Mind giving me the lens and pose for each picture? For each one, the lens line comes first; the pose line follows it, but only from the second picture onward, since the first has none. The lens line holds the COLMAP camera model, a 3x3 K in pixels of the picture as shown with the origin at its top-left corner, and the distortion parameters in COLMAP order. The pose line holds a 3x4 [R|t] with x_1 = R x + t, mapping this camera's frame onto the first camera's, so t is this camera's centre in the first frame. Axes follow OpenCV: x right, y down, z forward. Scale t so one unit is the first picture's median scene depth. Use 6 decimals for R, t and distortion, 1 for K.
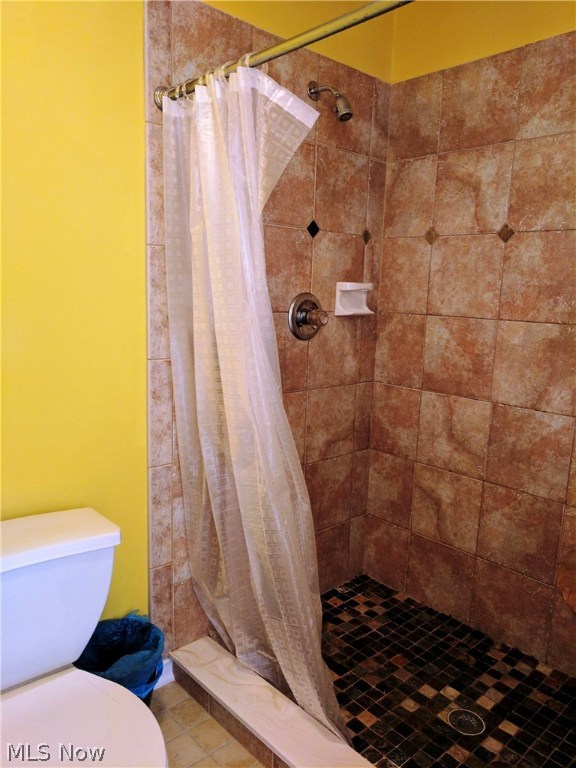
lens RADIAL K [[581.6, 0, 286.5], [0, 581.6, 386.0], [0, 0, 1]] dist [-0.004173, 0.022559]
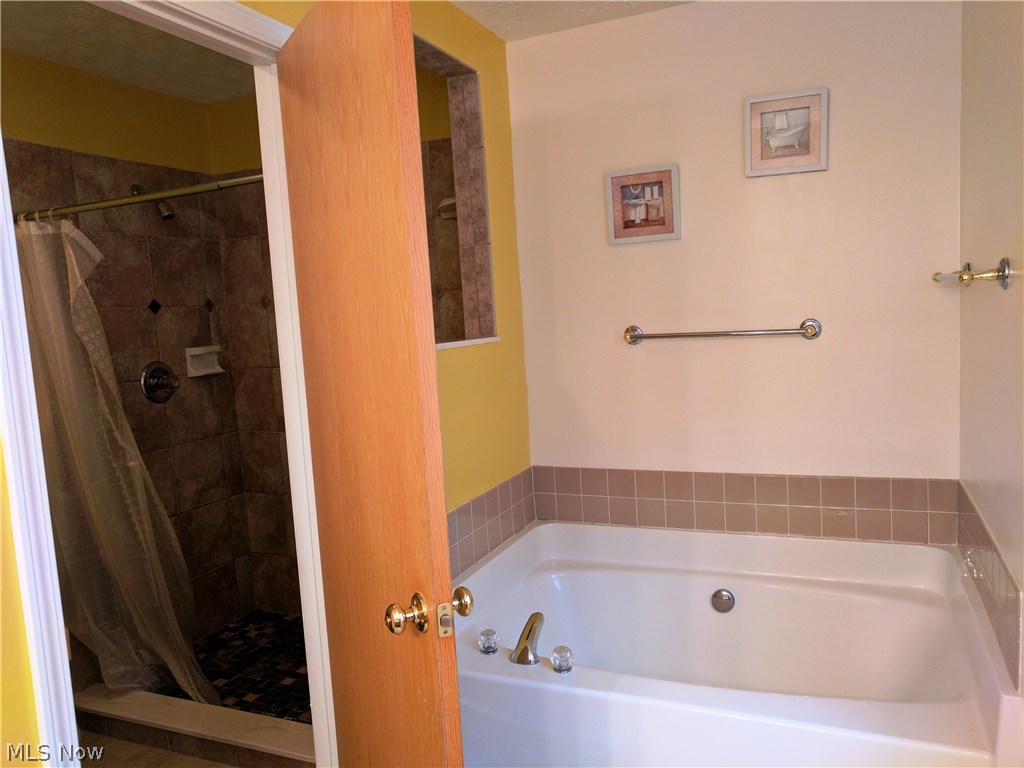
lens RADIAL K [[775.5, 0, 517.4], [0, 775.5, 387.3], [0, 0, 1]] dist [-0.004173, 0.022559]
pose [[0.910668, -0.129106, 0.392448, 0.071030], [0.156424, 0.986947, -0.038299, 0.054383], [-0.382381, 0.096266, 0.918977, -0.617851]]
